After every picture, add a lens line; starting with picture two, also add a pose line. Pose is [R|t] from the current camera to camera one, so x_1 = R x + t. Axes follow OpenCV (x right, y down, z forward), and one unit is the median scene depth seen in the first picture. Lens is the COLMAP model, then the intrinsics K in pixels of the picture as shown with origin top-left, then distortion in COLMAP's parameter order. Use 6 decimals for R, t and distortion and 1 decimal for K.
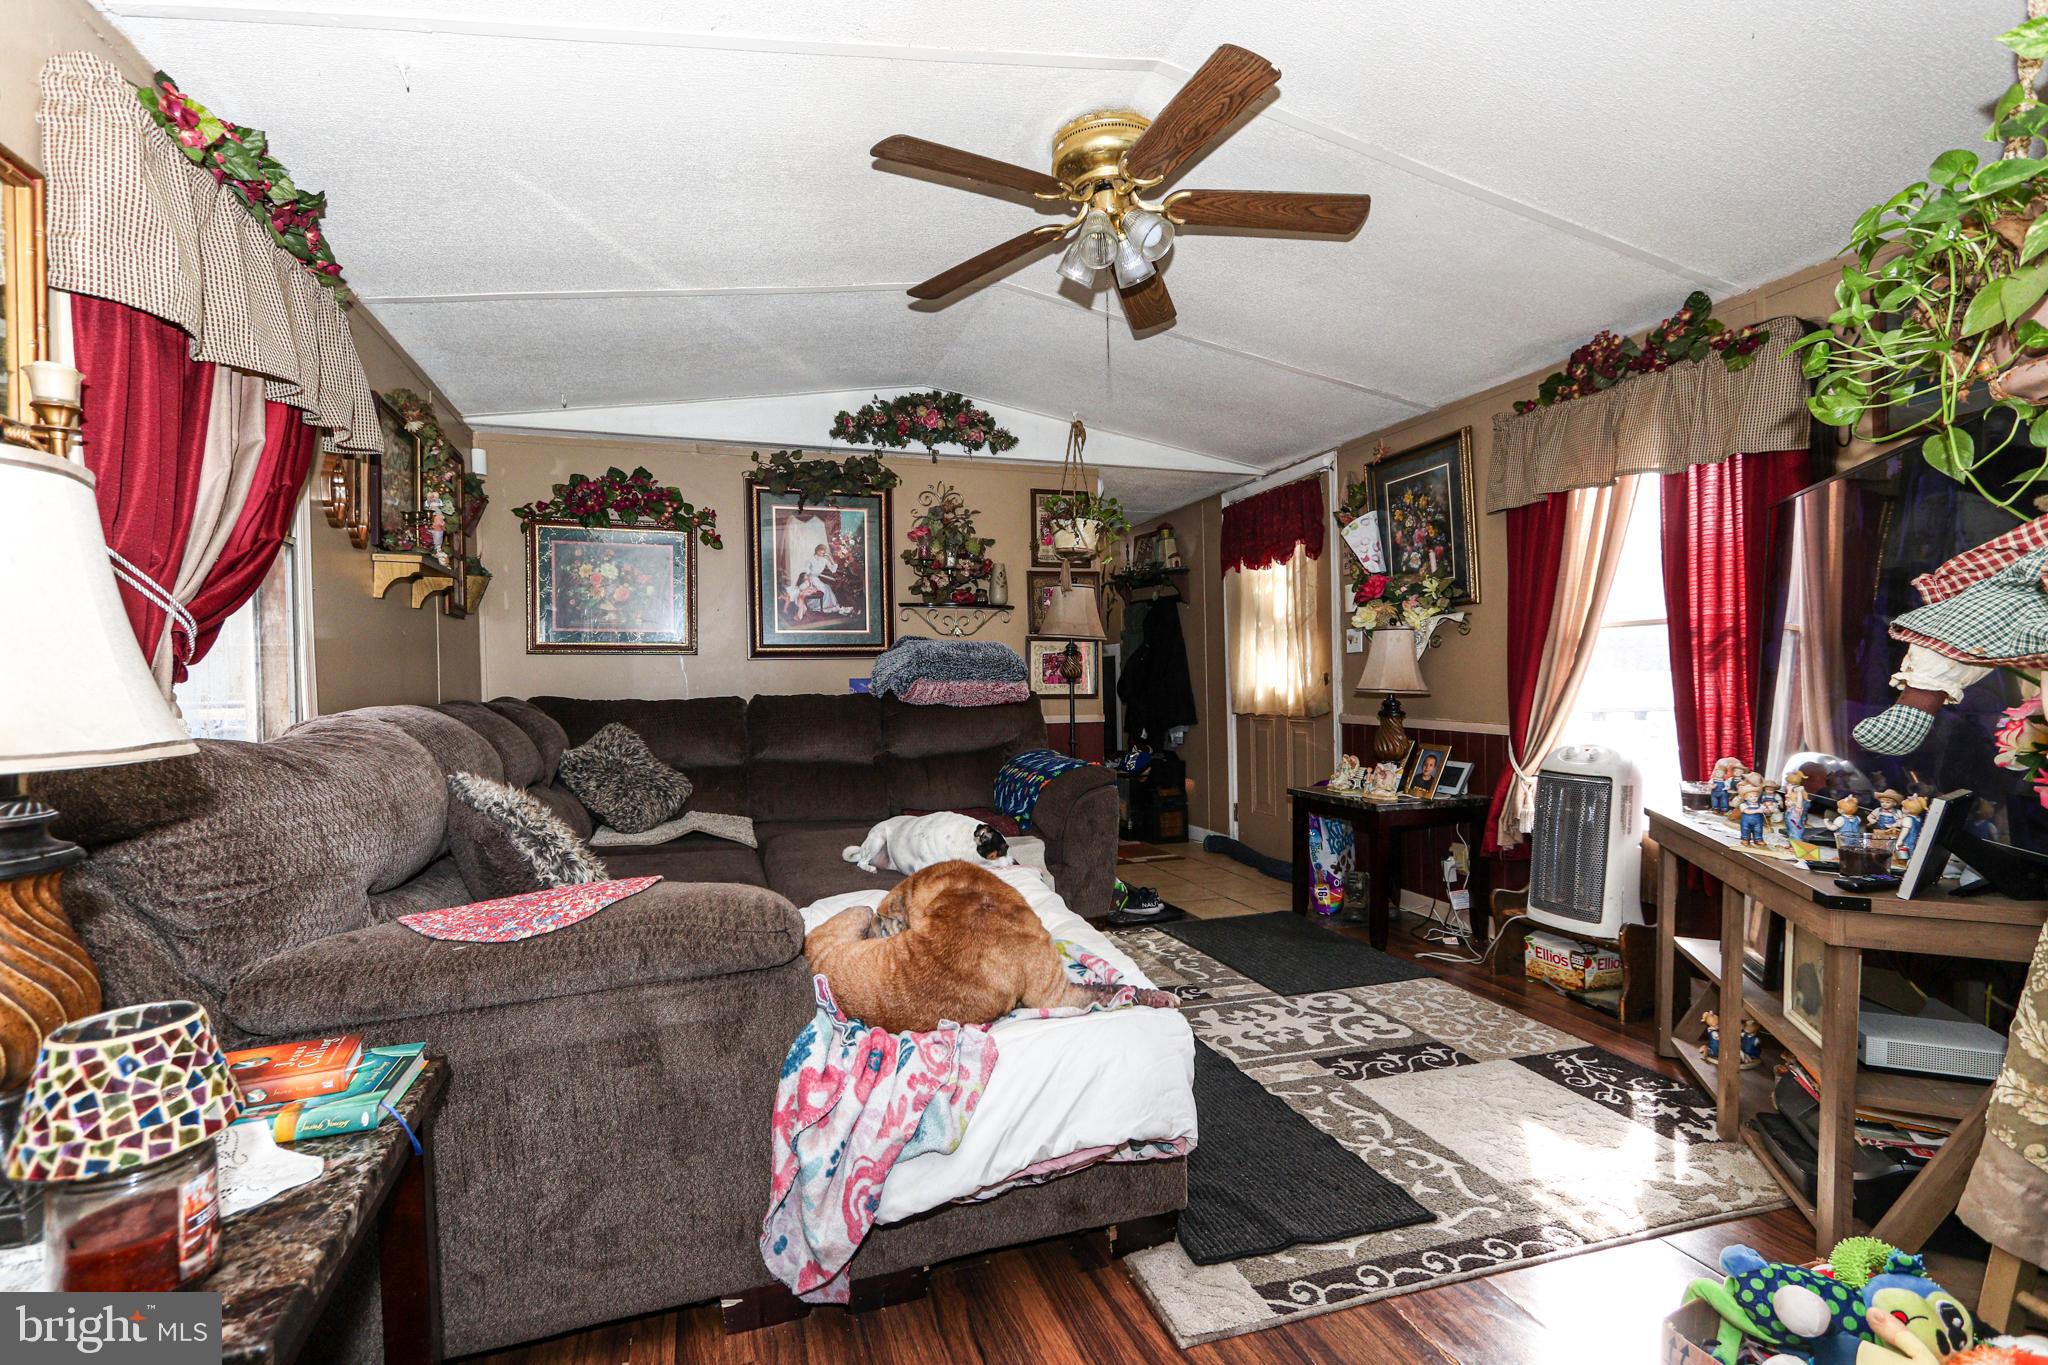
lens RADIAL K [[942.8, 0, 1025.5], [0, 942.8, 688.7], [0, 0, 1]] dist [0.001860, 0.000027]
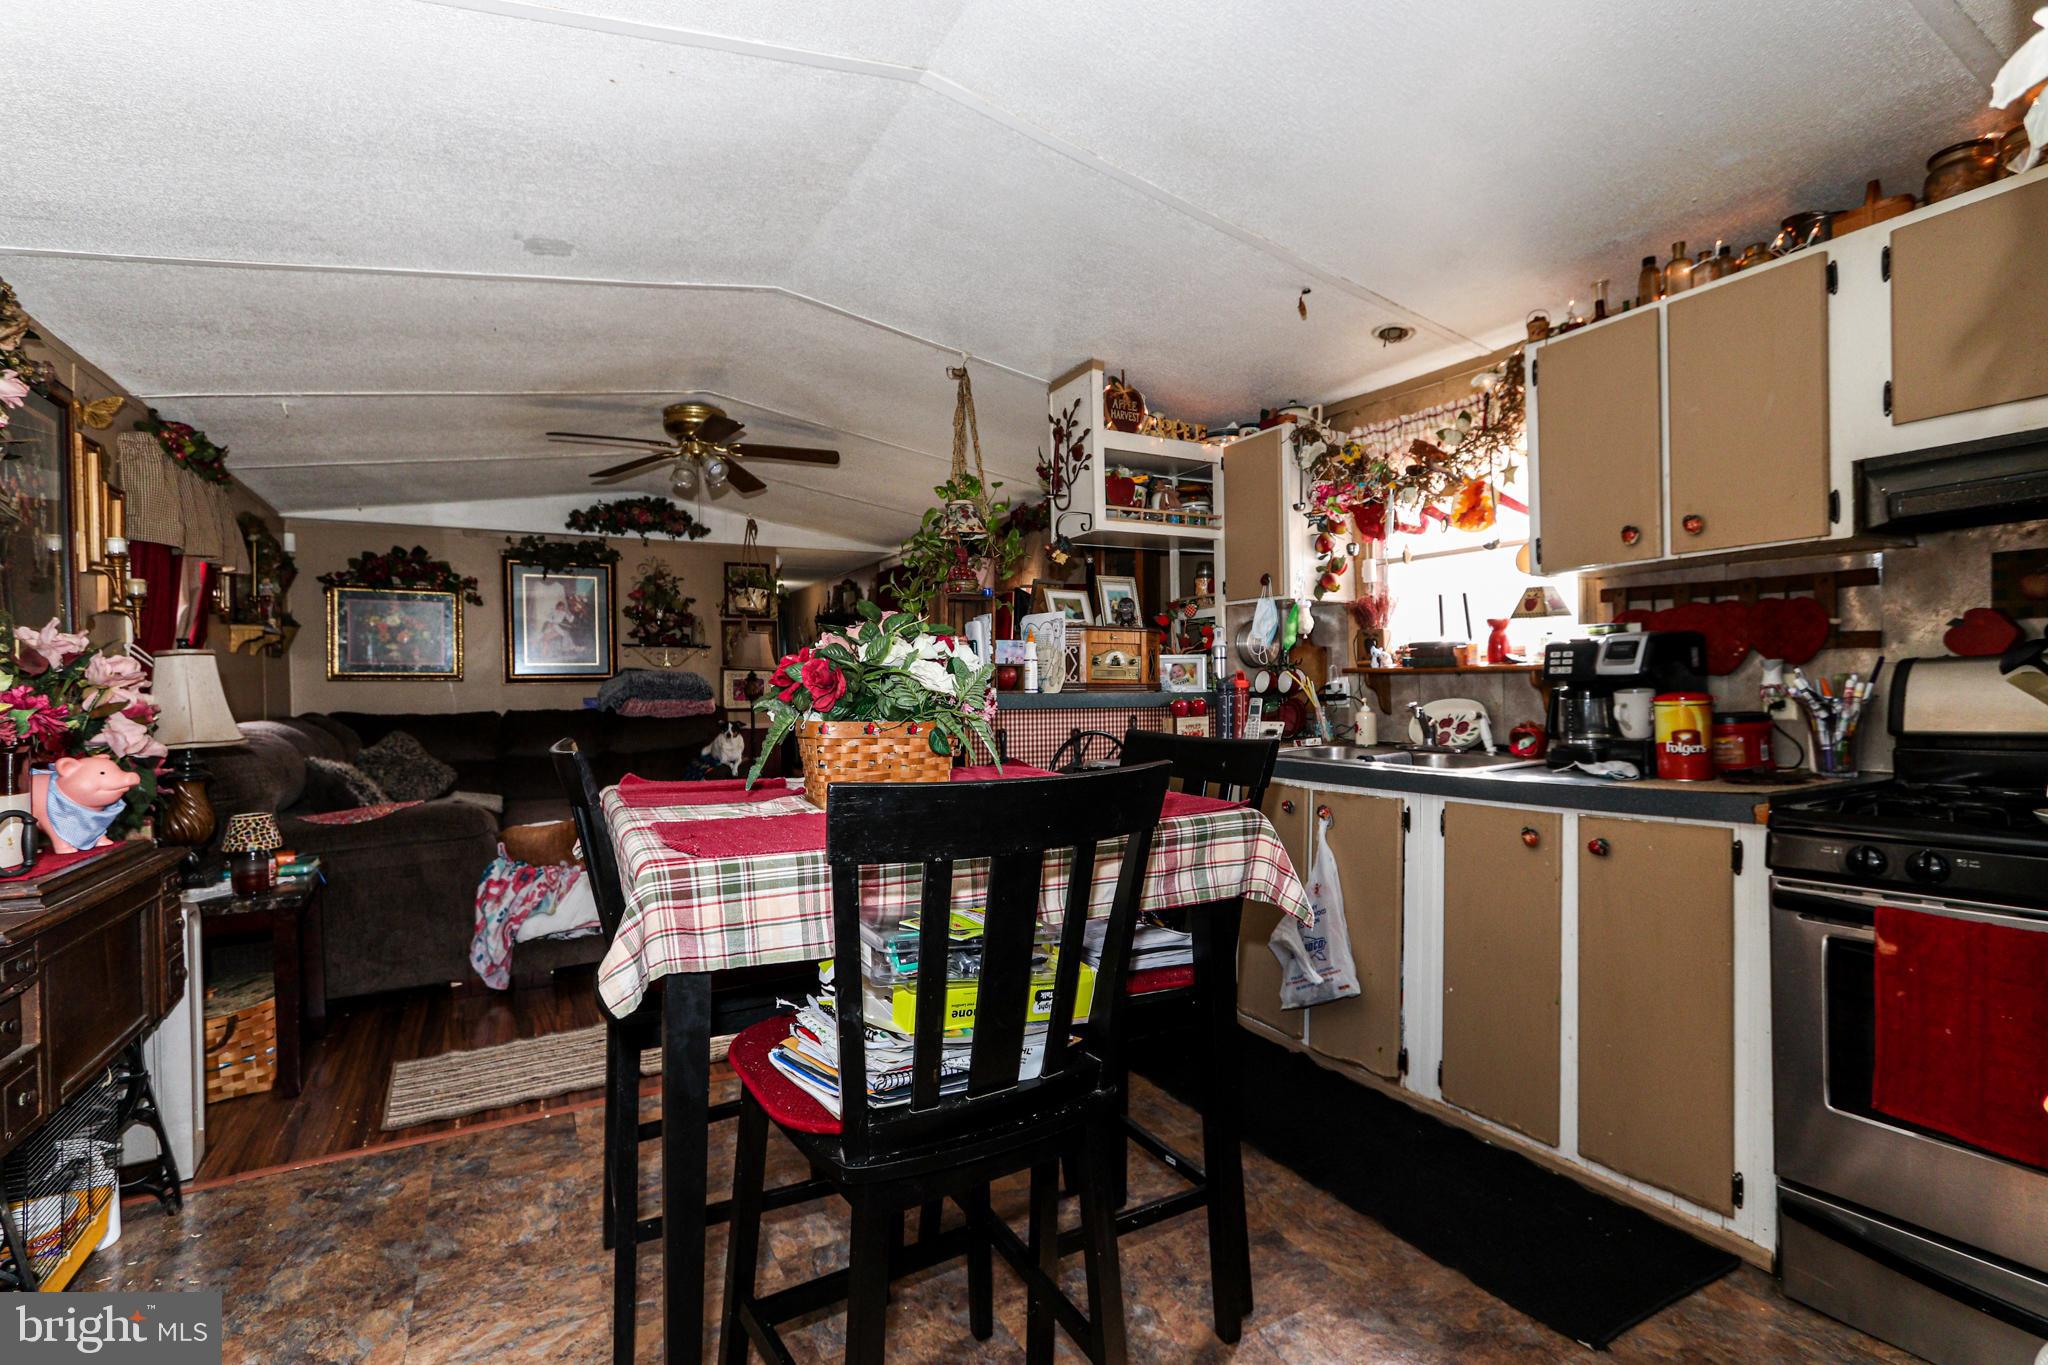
lens RADIAL K [[942.8, 0, 1021.3], [0, 942.8, 692.3], [0, 0, 1]] dist [0.001860, 0.000027]
pose [[0.984570, 0.001789, 0.174982, 0.223287], [-0.001744, 0.999998, -0.000410, -0.021045], [-0.174982, 0.000099, 0.984572, -0.523165]]
